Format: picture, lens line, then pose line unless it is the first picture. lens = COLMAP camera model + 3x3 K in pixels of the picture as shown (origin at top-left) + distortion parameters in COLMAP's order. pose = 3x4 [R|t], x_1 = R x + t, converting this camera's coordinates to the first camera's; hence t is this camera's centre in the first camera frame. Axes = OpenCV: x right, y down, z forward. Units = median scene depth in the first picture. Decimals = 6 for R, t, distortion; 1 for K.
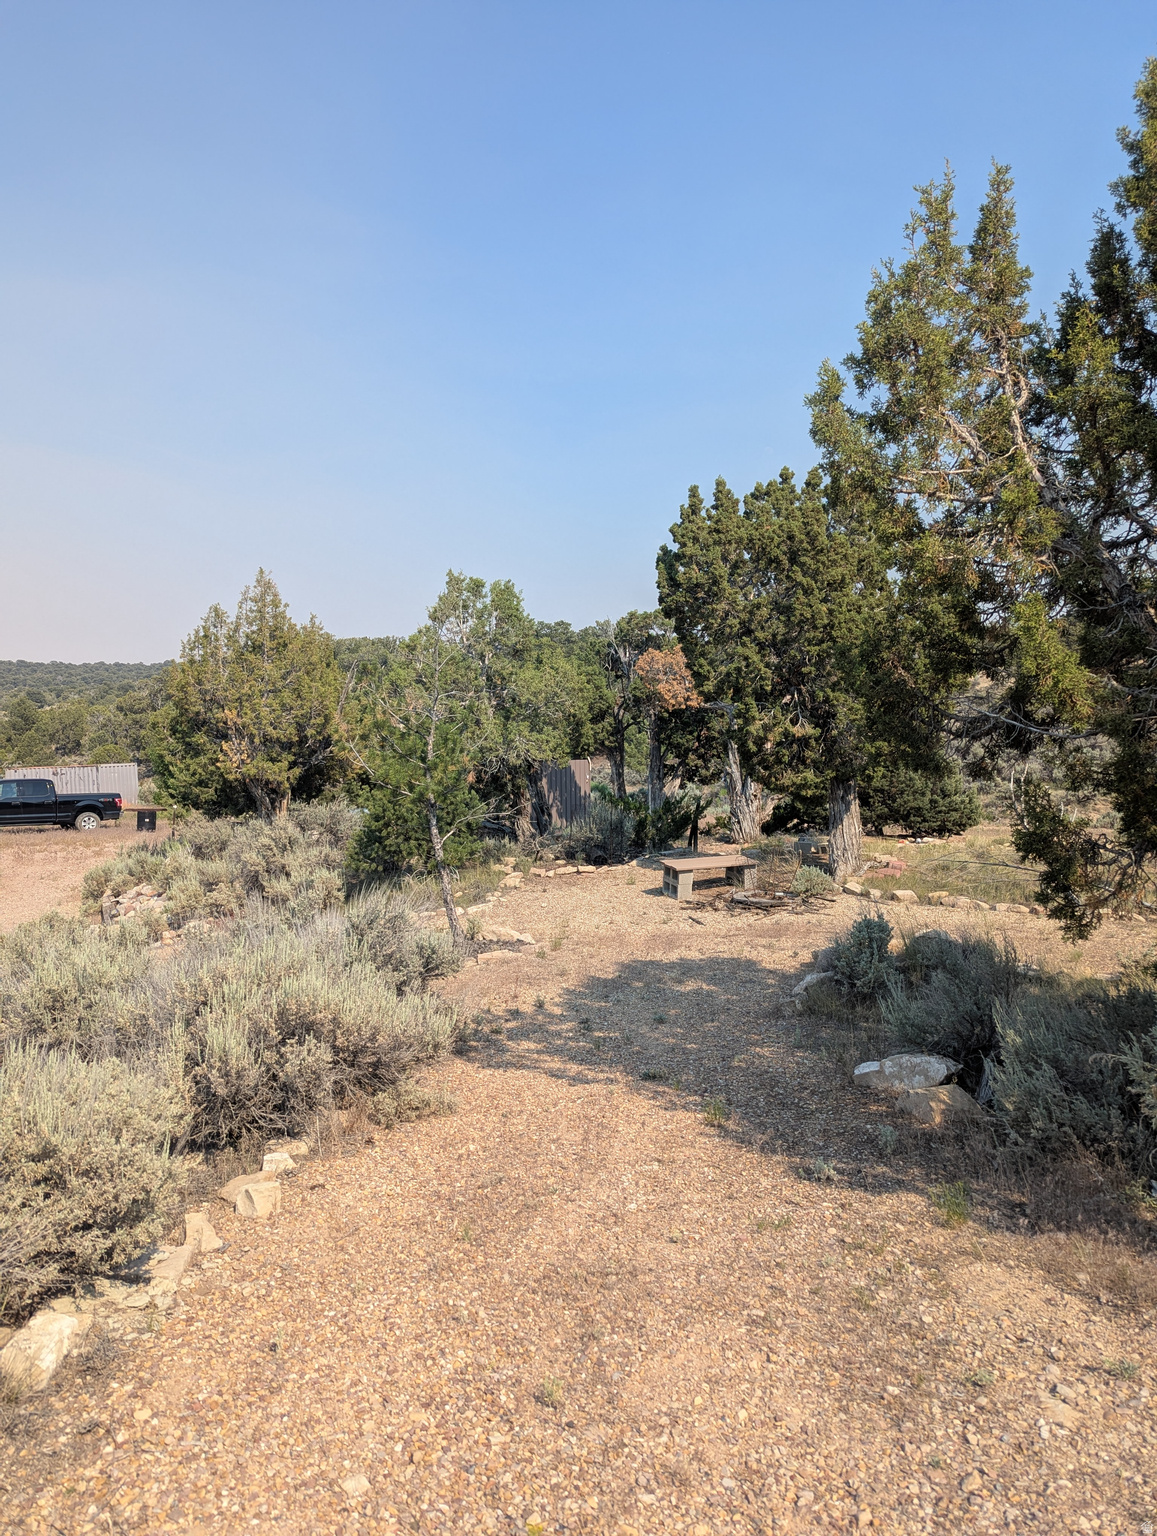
lens RADIAL K [[1080.0, 0, 579.2], [0, 1080.0, 769.4], [0, 0, 1]] dist [0.004720, 0.001856]
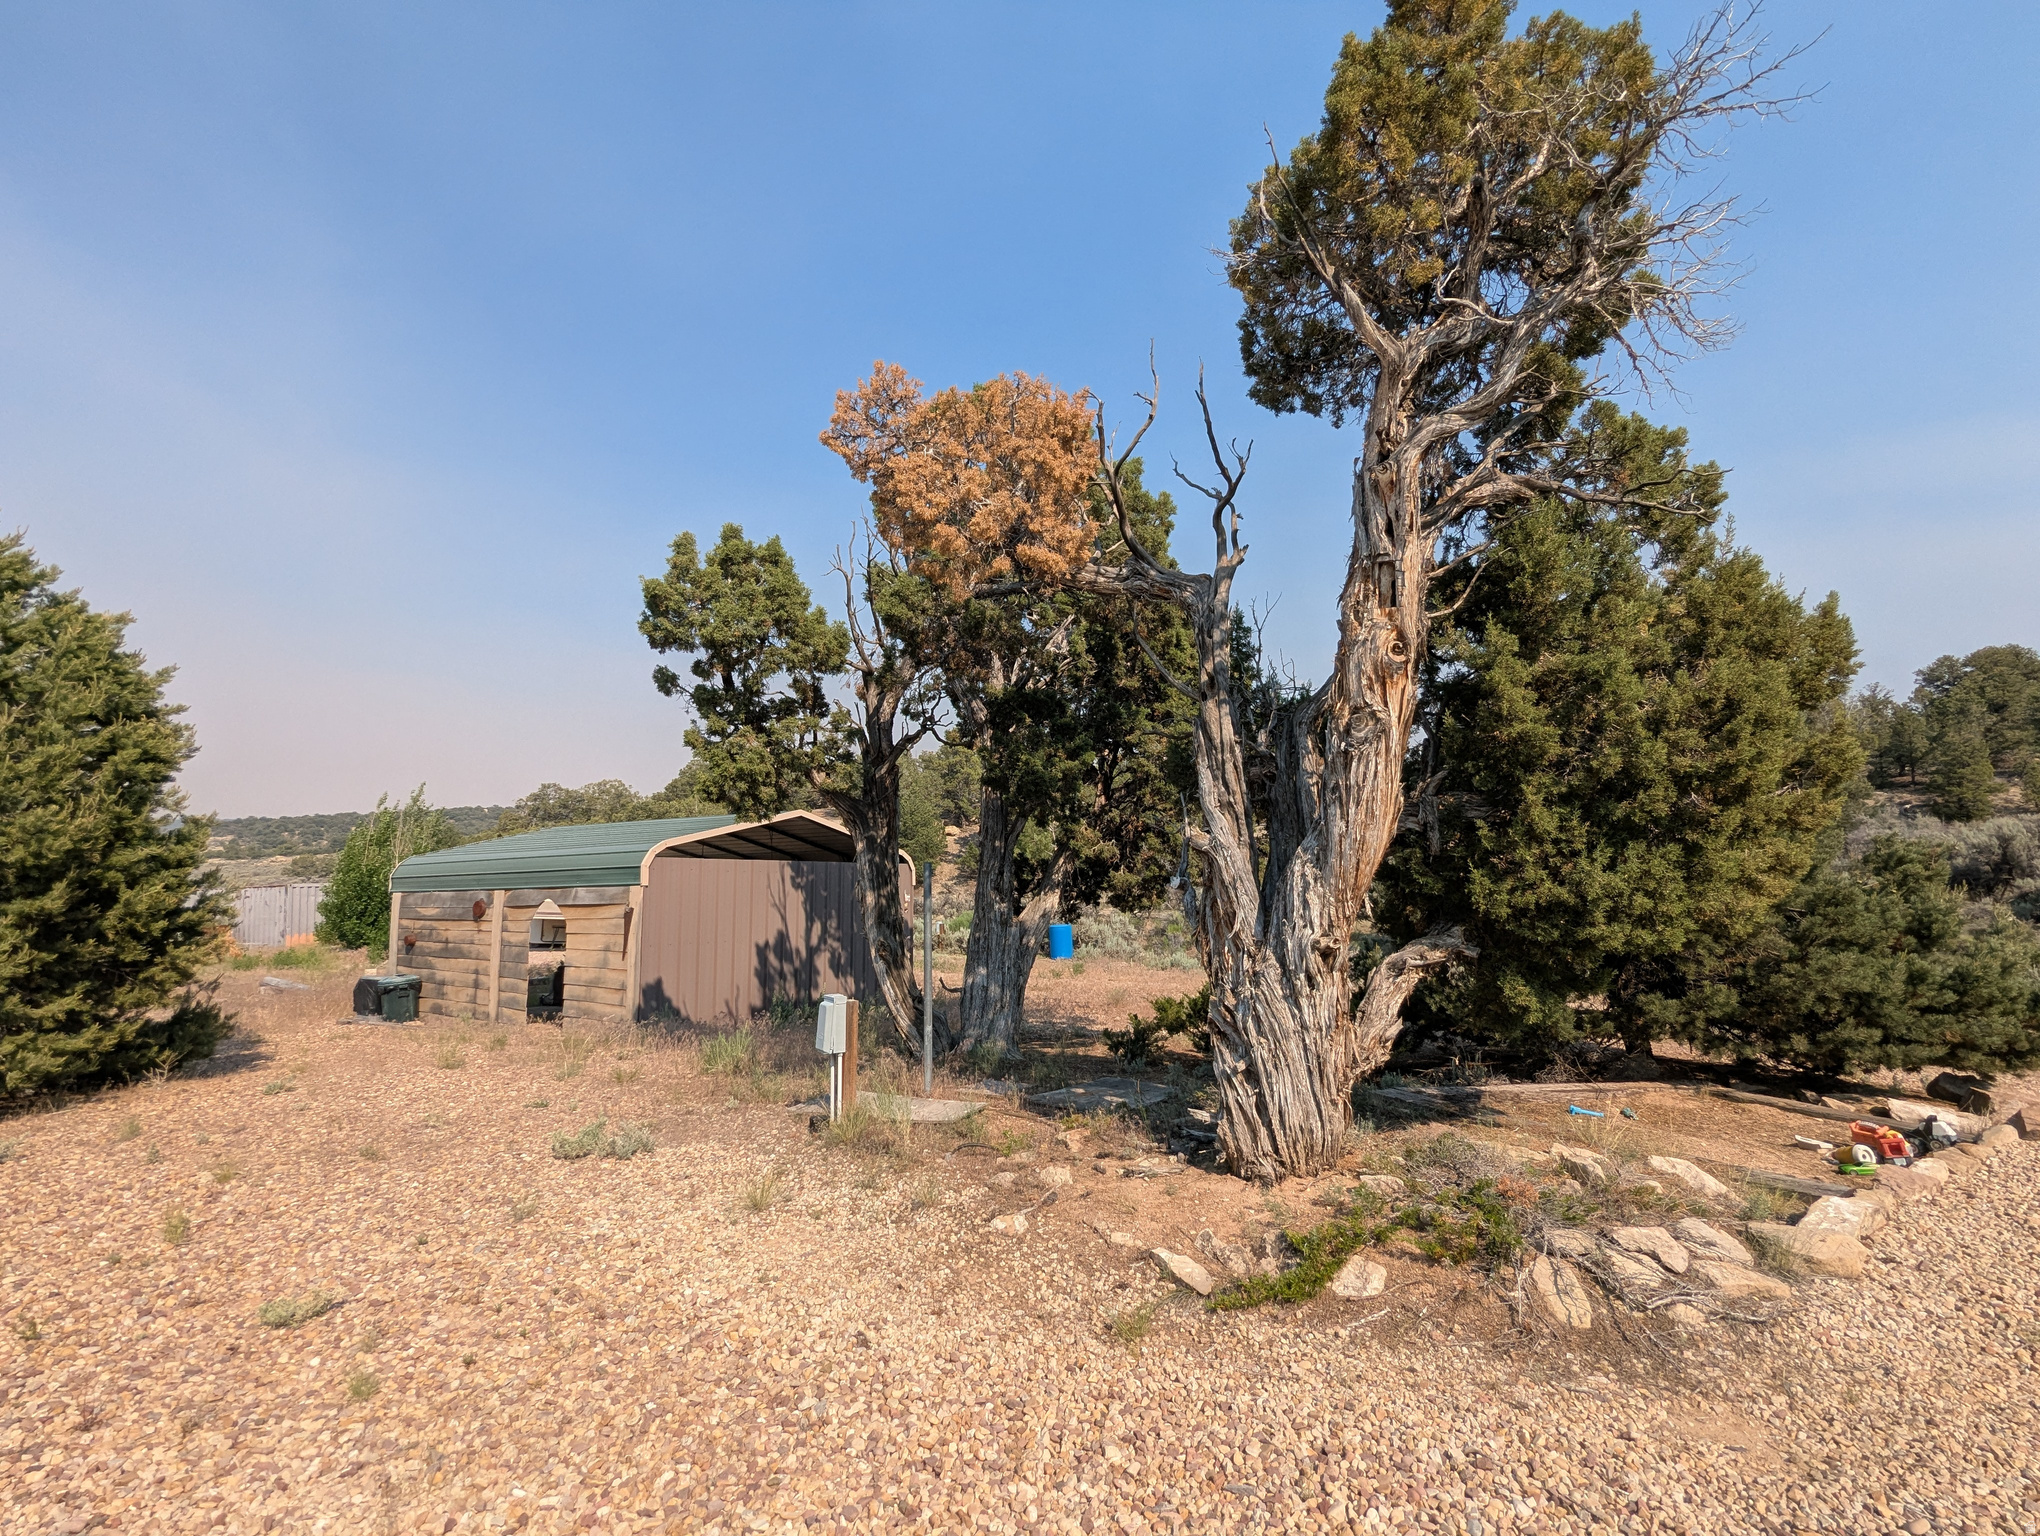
lens RADIAL K [[949.0, 0, 1009.7], [0, 949.0, 764.5], [0, 0, 1]] dist [0.001679, 0.000102]
pose [[0.999409, 0.004922, -0.034010, 0.093513], [-0.009751, 0.989631, -0.143304, 0.013183], [0.032952, 0.143551, 0.989094, 0.711407]]
